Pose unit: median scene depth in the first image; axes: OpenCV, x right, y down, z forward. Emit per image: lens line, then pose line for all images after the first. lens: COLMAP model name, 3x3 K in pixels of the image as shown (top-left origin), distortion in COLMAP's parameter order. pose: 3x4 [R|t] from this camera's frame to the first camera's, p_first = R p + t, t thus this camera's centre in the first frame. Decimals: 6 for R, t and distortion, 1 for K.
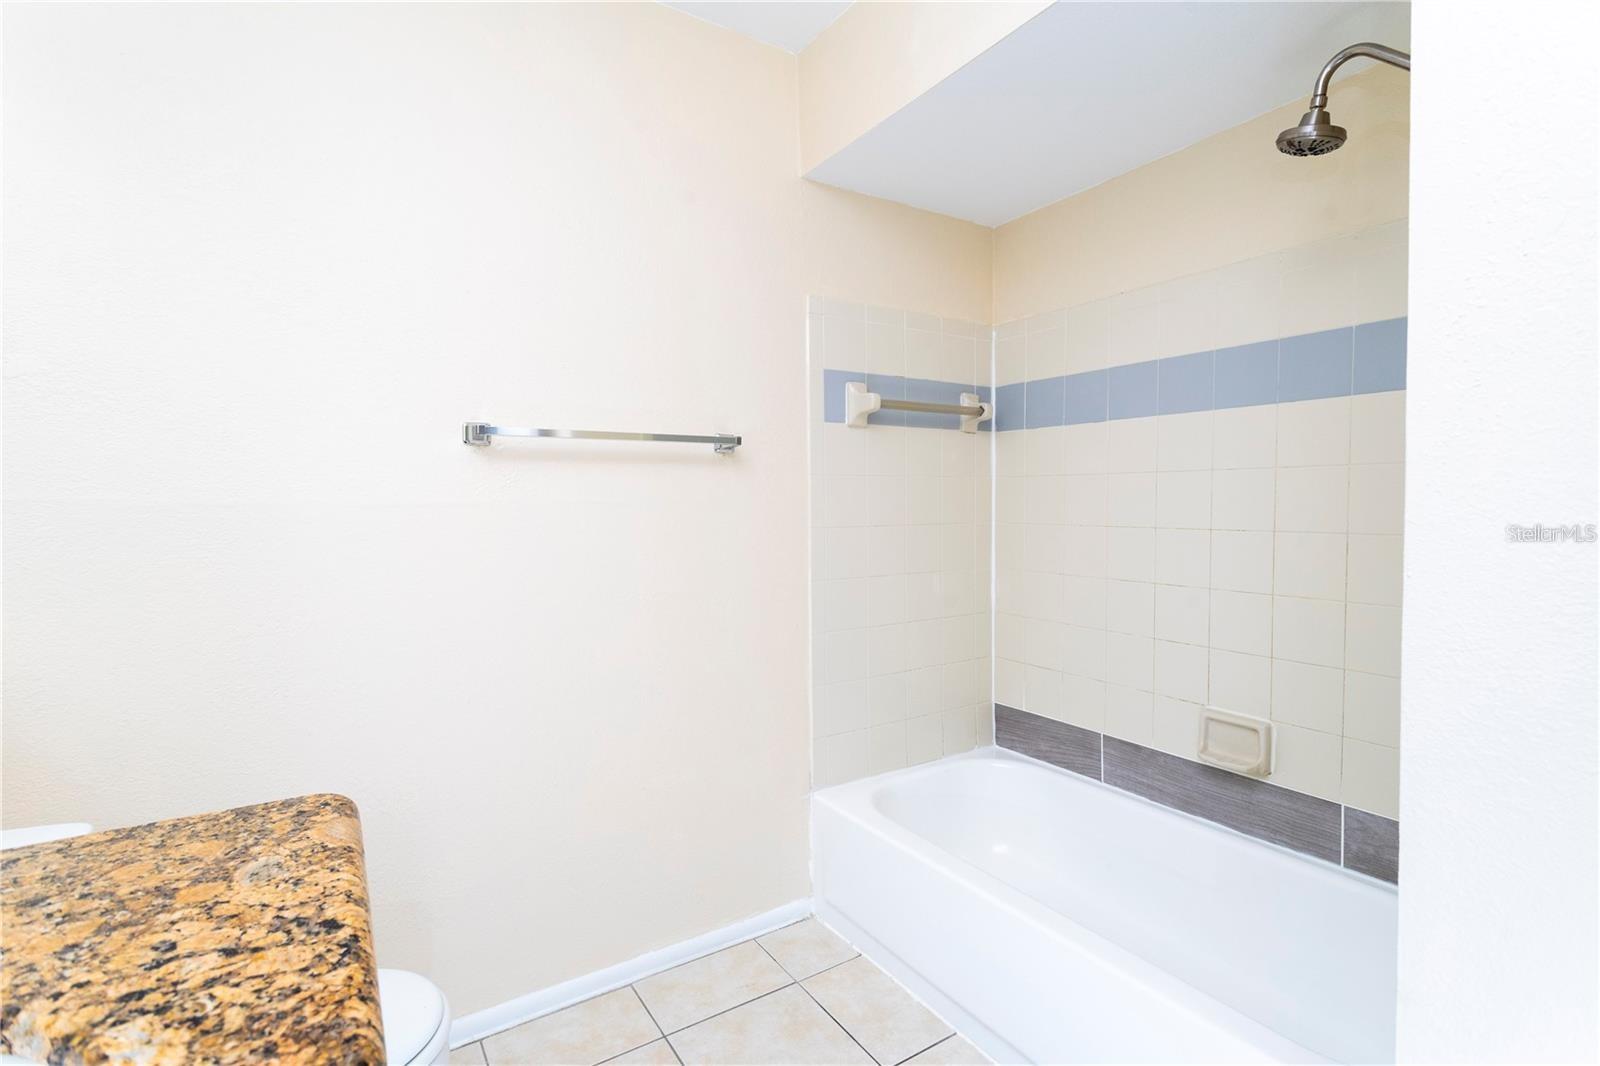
lens RADIAL K [[755.9, 0, 768.1], [0, 755.9, 547.4], [0, 0, 1]] dist [-0.002950, -0.000534]
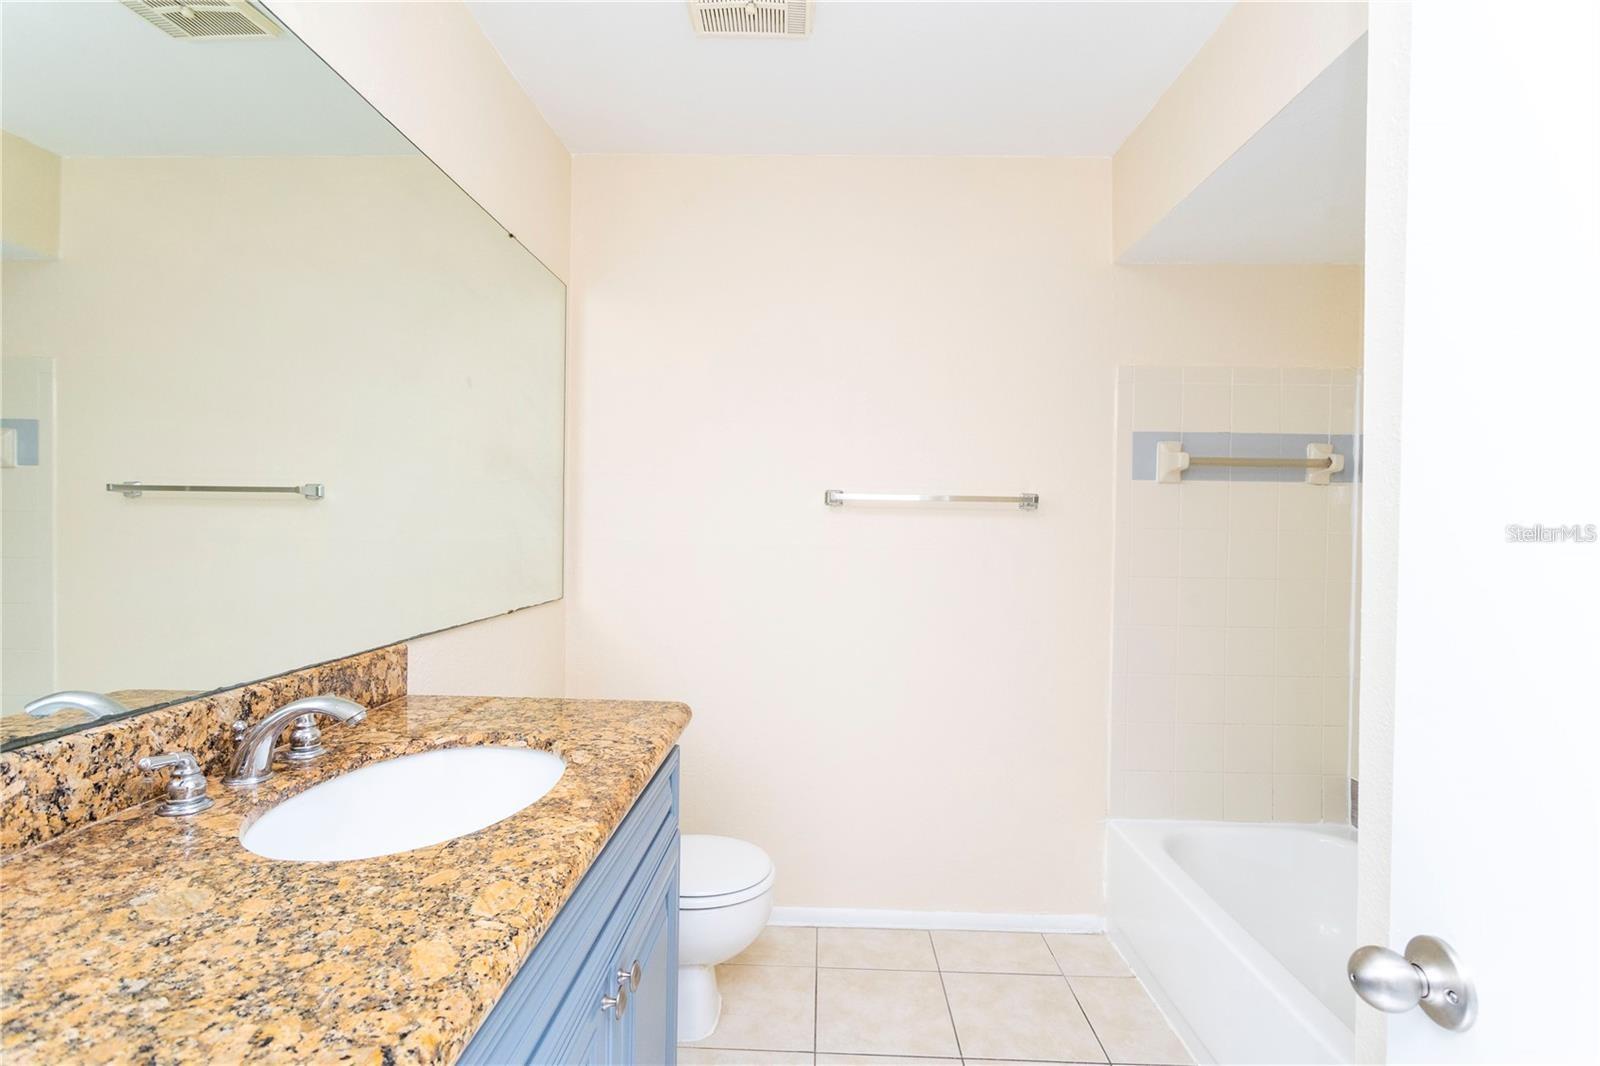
lens RADIAL K [[755.9, 0, 748.9], [0, 755.9, 548.3], [0, 0, 1]] dist [-0.002950, -0.000534]
pose [[0.807253, 0.043740, -0.588583, 1.111734], [-0.055808, 0.998439, -0.002344, -0.133998], [0.587561, 0.034740, 0.808434, -0.812293]]
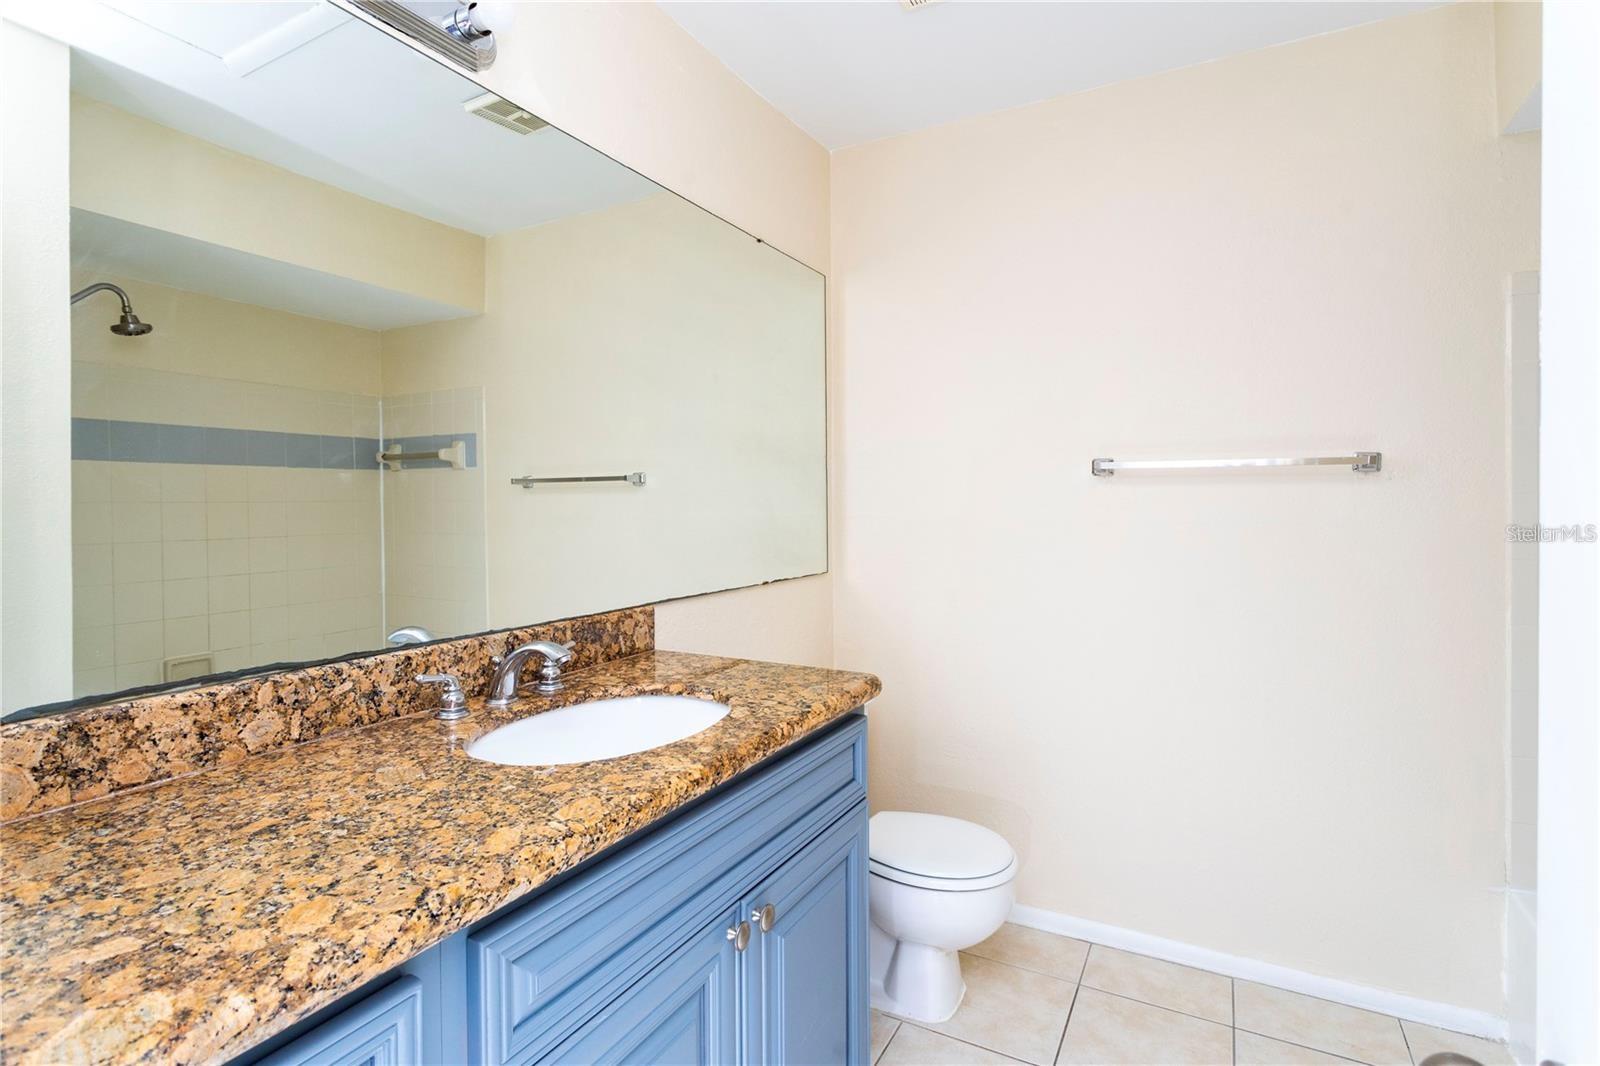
lens RADIAL K [[755.9, 0, 754.2], [0, 755.9, 524.9], [0, 0, 1]] dist [-0.002950, -0.000534]
pose [[0.458489, 0.037957, -0.887889, 1.638579], [-0.046865, 0.998730, 0.018496, -0.153927], [0.887464, 0.033131, 0.459685, -0.362457]]
